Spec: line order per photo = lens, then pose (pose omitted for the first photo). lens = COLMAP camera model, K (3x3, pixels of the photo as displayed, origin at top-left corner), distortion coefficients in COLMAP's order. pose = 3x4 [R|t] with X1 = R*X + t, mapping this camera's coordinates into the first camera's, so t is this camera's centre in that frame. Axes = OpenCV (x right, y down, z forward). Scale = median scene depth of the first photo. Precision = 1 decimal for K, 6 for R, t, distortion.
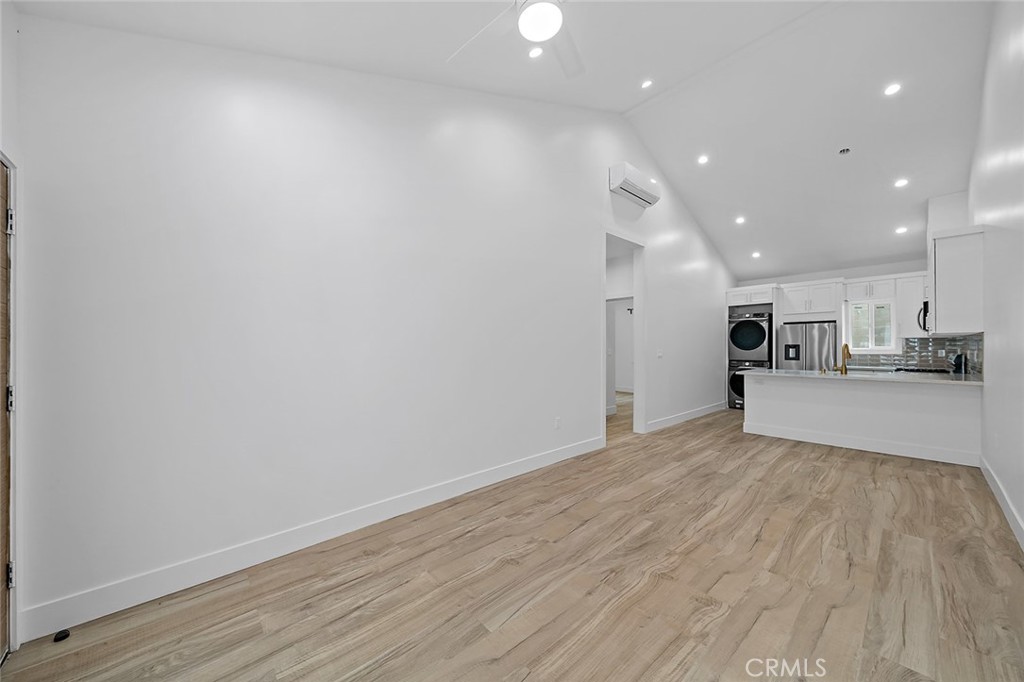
lens RADIAL K [[360.5, 0, 501.4], [0, 360.5, 345.2], [0, 0, 1]] dist [-0.000004, -0.000202]
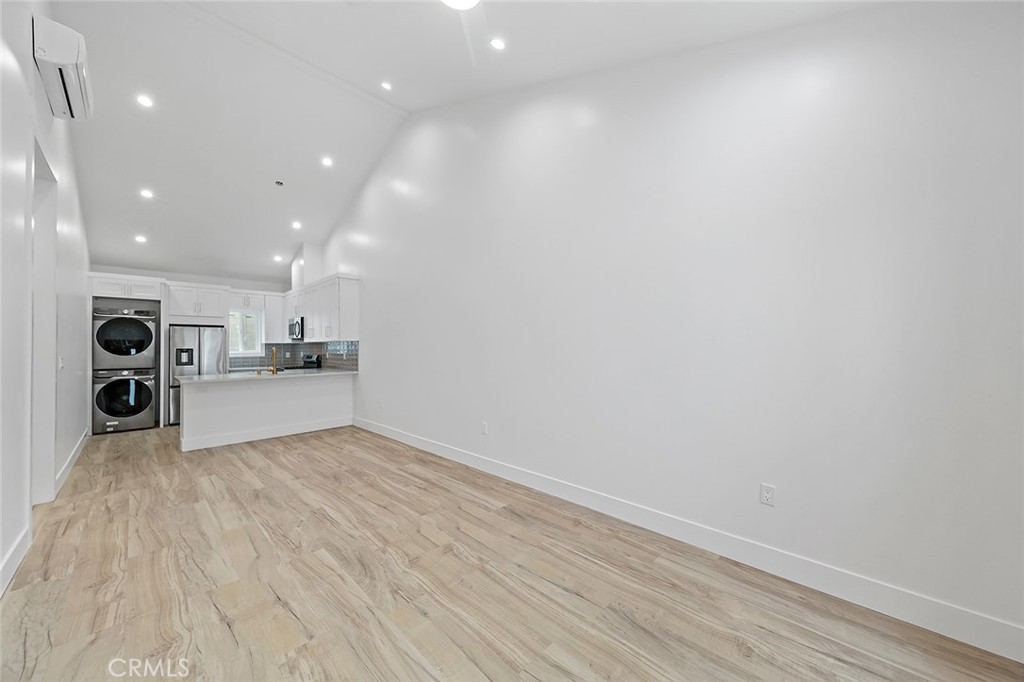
lens RADIAL K [[365.3, 0, 512.3], [0, 365.3, 346.3], [0, 0, 1]] dist [0.001748, -0.000280]
pose [[-0.080310, 0.007006, 0.996745, -0.432411], [0.001799, 0.999975, -0.006883, 0.001128], [-0.996768, 0.001241, -0.080321, 0.507758]]
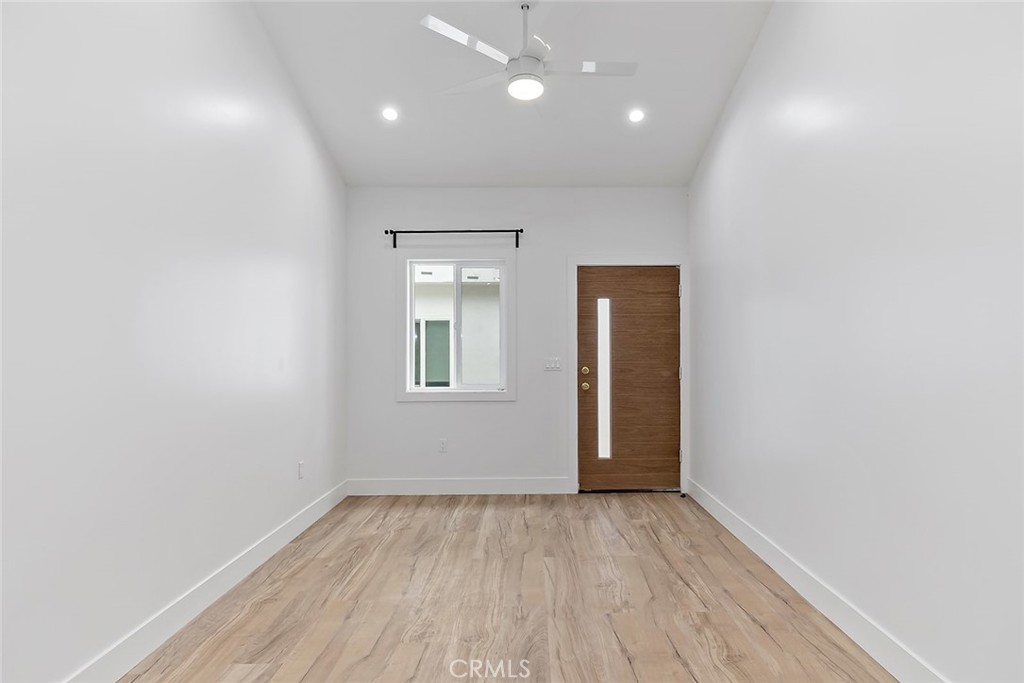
lens RADIAL K [[572.2, 0, 534.2], [0, 572.2, 350.5], [0, 0, 1]] dist [0.003556, 0.041839]
pose [[-0.651458, 0.010222, -0.758615, 0.850667], [0.009413, 0.999941, 0.005390, -0.001883], [0.758626, -0.003630, -0.651516, 1.241051]]
